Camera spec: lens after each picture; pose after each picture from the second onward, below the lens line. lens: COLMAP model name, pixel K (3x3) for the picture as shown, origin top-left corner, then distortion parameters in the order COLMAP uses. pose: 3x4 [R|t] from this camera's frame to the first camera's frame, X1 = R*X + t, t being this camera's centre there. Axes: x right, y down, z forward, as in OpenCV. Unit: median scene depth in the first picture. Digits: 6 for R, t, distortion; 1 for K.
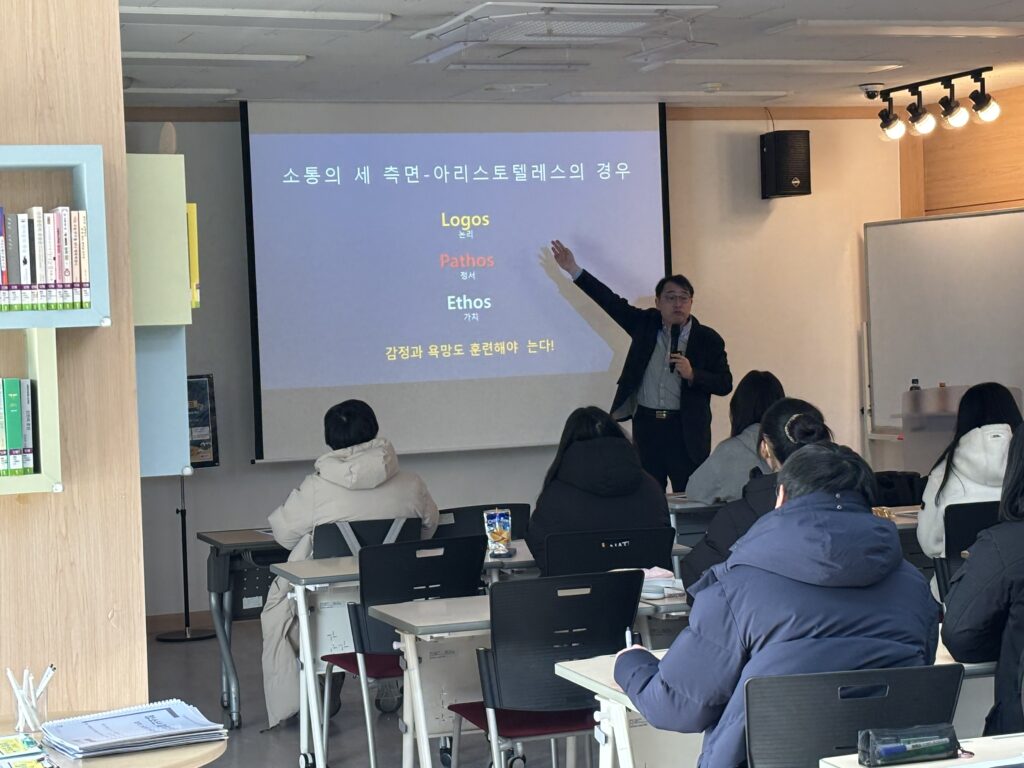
lens RADIAL K [[2150.0, 0, 526.1], [0, 2150.0, 366.6], [0, 0, 1]] dist [0.370766, 0.196300]
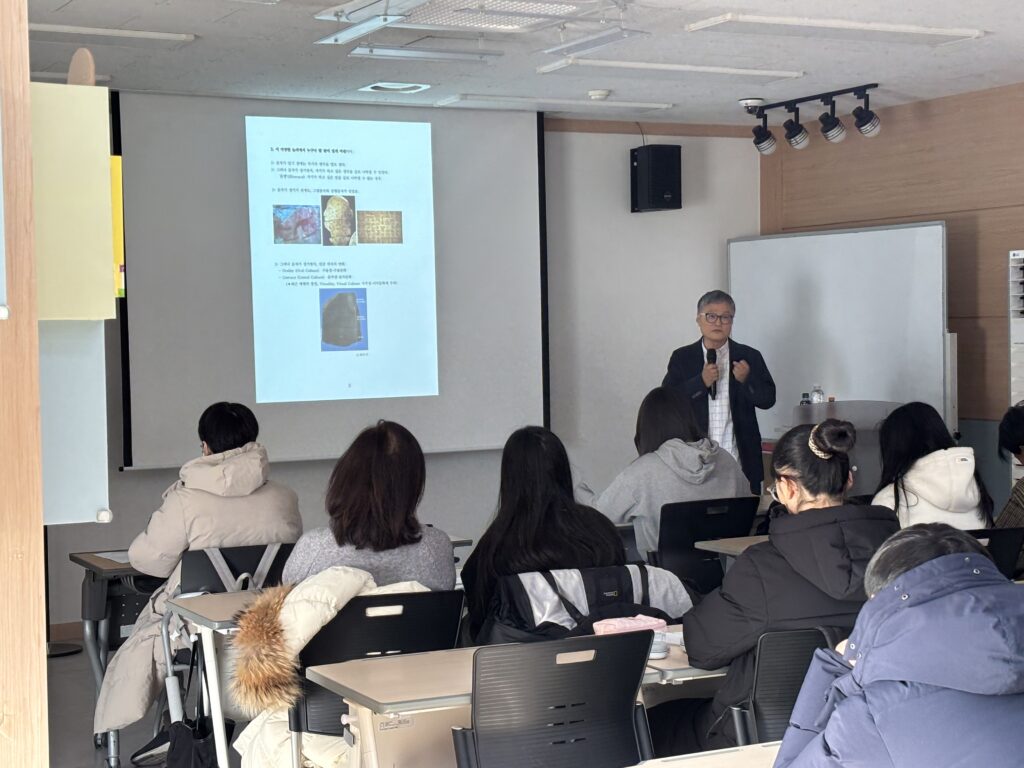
lens RADIAL K [[1773.2, 0, 512.0], [0, 1773.2, 384.0], [0, 0, 1]] dist [0.248116, -0.283287]
pose [[0.993238, 0.015222, 0.115095, -0.055715], [-0.016170, 0.999843, 0.007304, -0.002512], [-0.114965, -0.009115, 0.993328, 0.233986]]
